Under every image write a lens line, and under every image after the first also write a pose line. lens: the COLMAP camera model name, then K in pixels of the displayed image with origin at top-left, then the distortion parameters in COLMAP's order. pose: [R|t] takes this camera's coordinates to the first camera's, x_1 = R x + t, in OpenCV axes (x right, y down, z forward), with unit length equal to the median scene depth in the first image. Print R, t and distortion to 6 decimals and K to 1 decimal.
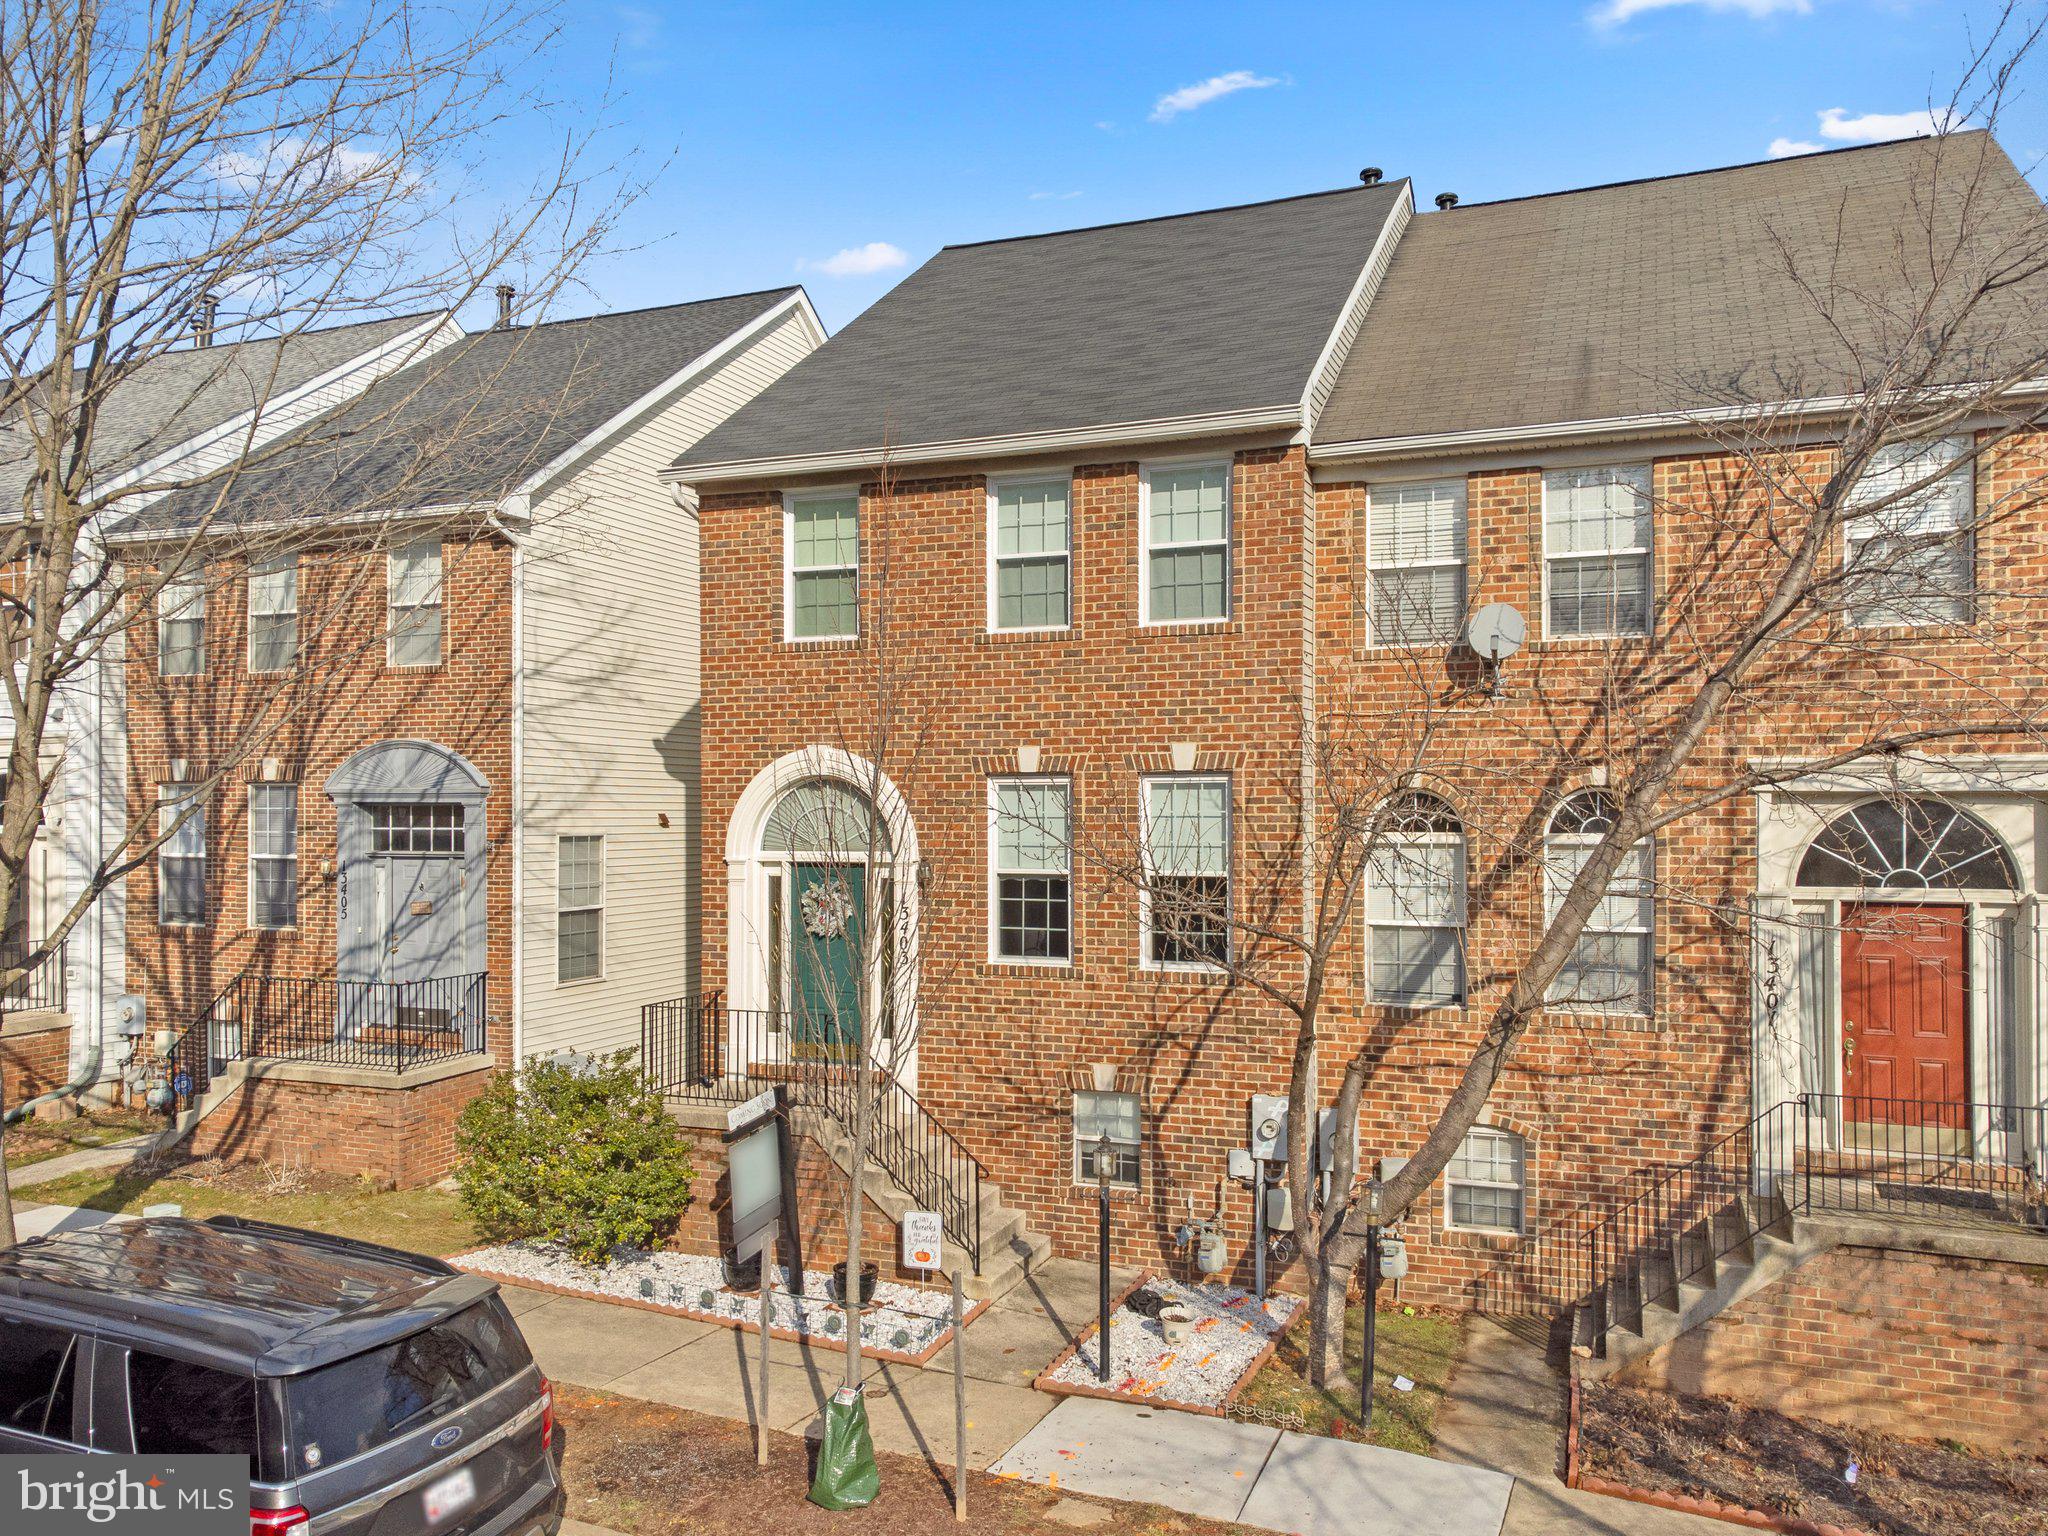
lens RADIAL K [[1438.9, 0, 1024.5], [0, 1438.9, 797.0], [0, 0, 1]] dist [0.029092, 0.006479]
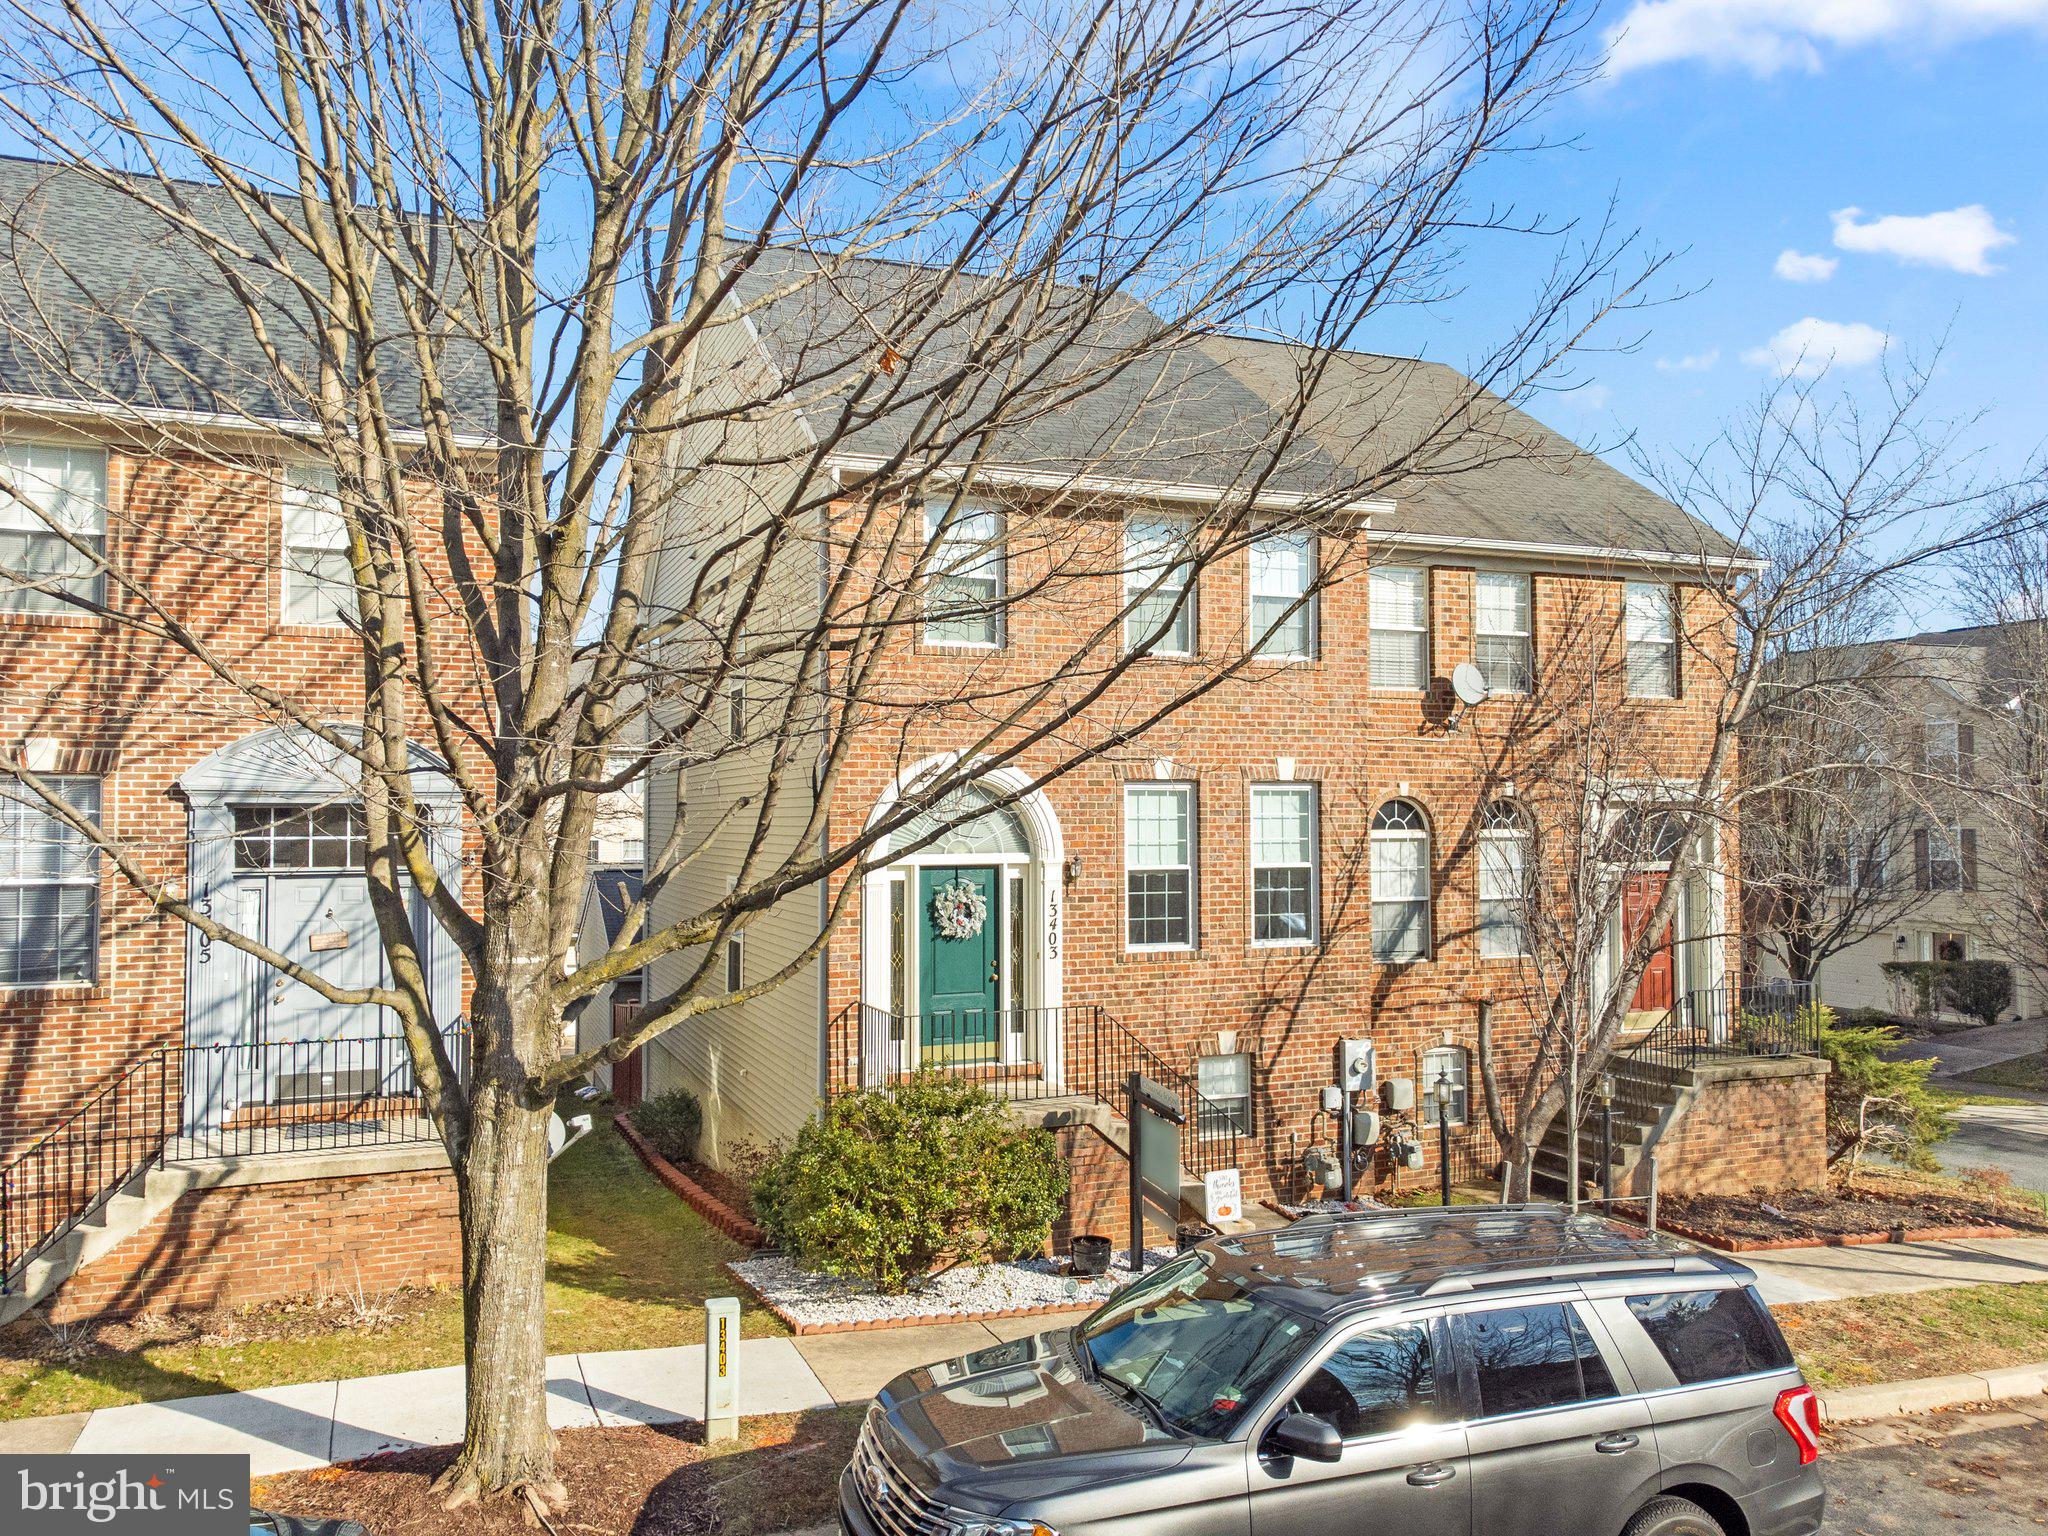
lens RADIAL K [[1438.1, 0, 1024.0], [0, 1438.1, 768.0], [0, 0, 1]] dist [0.028682, 0.002026]
pose [[0.748789, 0.021333, 0.662465, -0.857275], [-0.004910, 0.999633, -0.026641, 0.004668], [-0.662790, 0.016696, 0.748619, 0.236866]]
